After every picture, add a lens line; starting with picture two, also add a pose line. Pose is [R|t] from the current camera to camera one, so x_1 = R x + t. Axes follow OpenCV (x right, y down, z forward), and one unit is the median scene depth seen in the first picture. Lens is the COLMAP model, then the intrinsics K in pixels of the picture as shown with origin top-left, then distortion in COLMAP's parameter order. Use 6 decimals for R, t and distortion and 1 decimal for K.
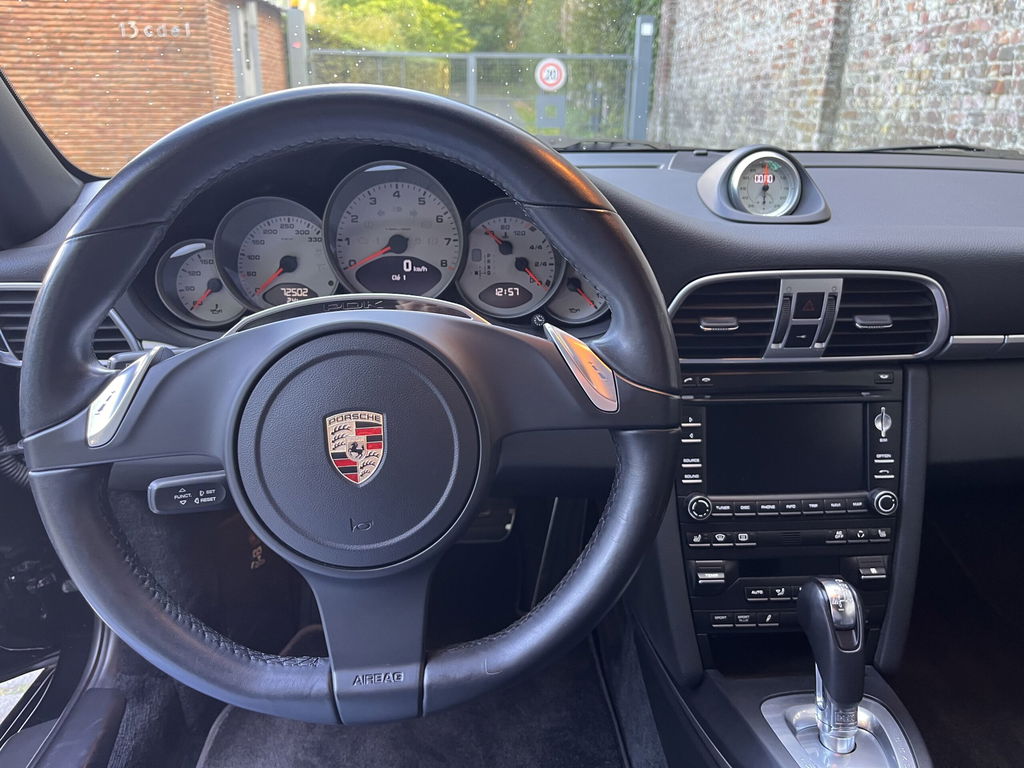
lens RADIAL K [[767.8, 0, 512.0], [0, 767.8, 384.0], [0, 0, 1]] dist [0.093066, -0.139402]
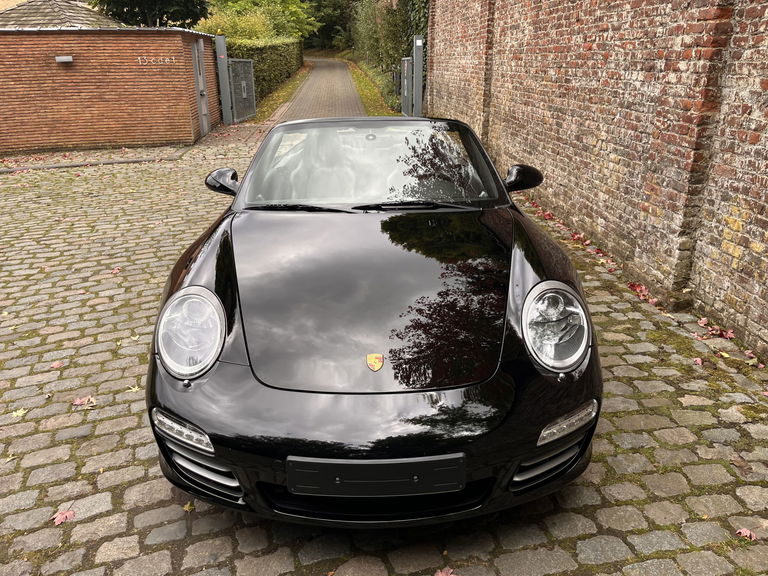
lens RADIAL K [[575.8, 0, 384.0], [0, 575.8, 288.0], [0, 0, 1]] dist [0.093066, -0.139402]
pose [[0.998193, -0.039674, 0.045134, 0.015885], [0.038218, 0.998734, 0.032694, 0.083410], [-0.046374, -0.030910, 0.998446, -0.500388]]
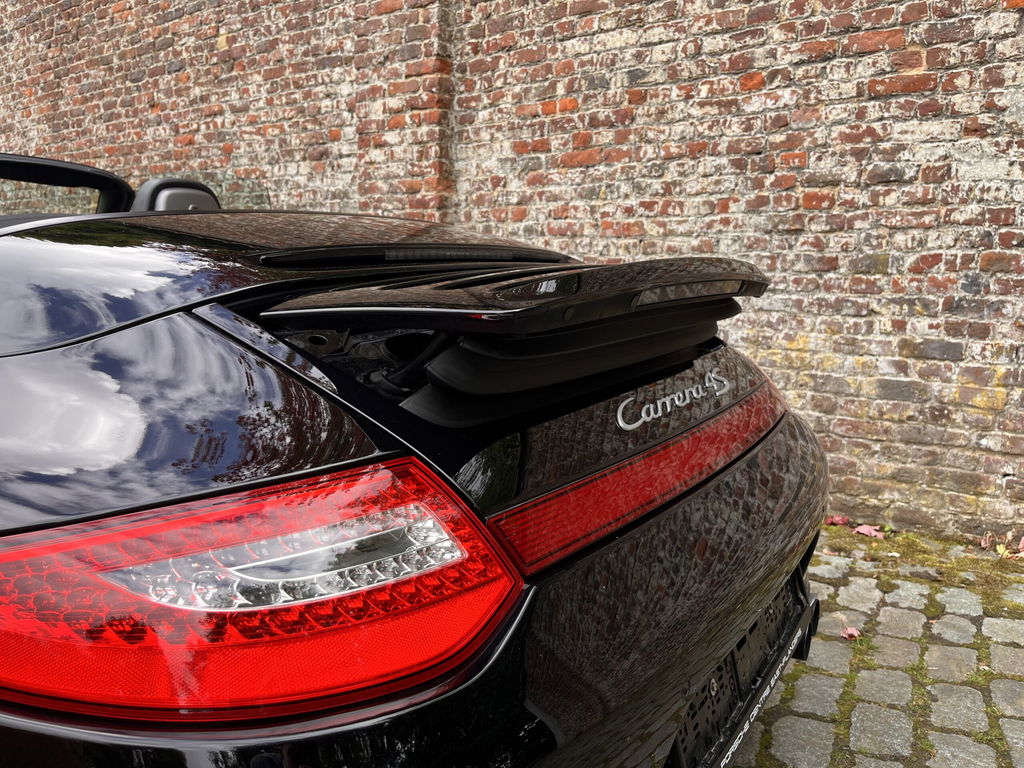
lens RADIAL K [[787.2, 0, 512.0], [0, 787.2, 384.0], [0, 0, 1]] dist [0.059133, -0.091443]
pose [[0.583641, -0.132609, 0.801110, -0.089050], [0.276651, 0.960024, -0.042637, 0.116609], [-0.763431, 0.246513, 0.596996, -0.318208]]
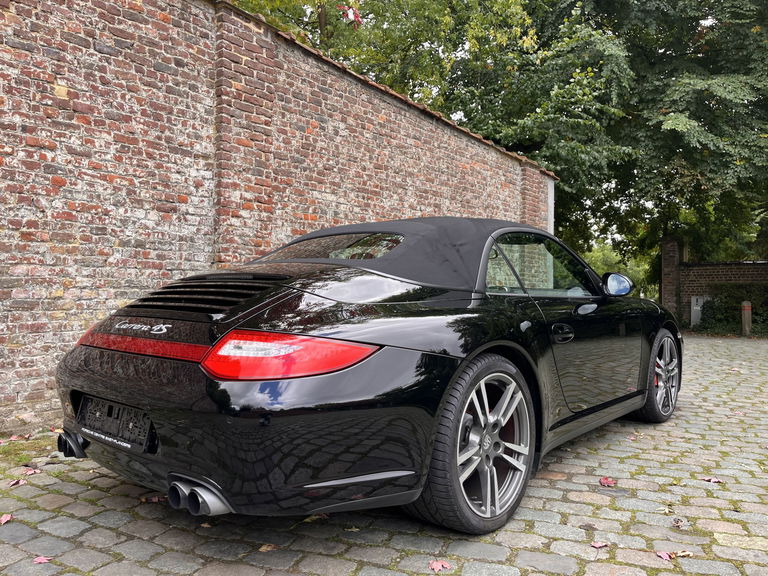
lens RADIAL K [[575.8, 0, 384.0], [0, 575.8, 288.0], [0, 0, 1]] dist [0.093066, -0.139402]
pose [[-0.773233, -0.008268, 0.634068, -0.247890], [0.203227, 0.943942, 0.260139, -0.155130], [-0.600675, 0.330007, -0.728207, 0.462832]]
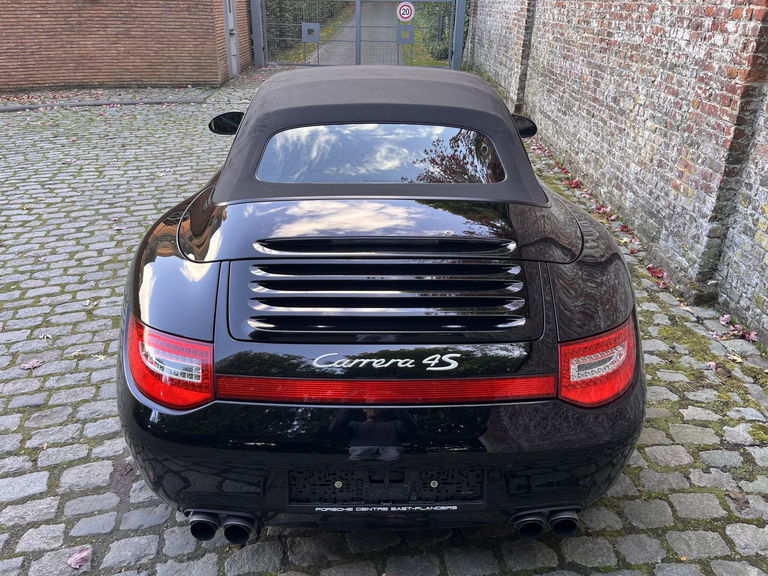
lens RADIAL K [[575.8, 0, 384.0], [0, 575.8, 288.0], [0, 0, 1]] dist [0.093066, -0.139402]
pose [[0.999647, 0.018323, -0.019232, 0.057076], [-0.015939, 0.992941, 0.117531, 0.065339], [0.021250, -0.117183, 0.992883, -0.462943]]
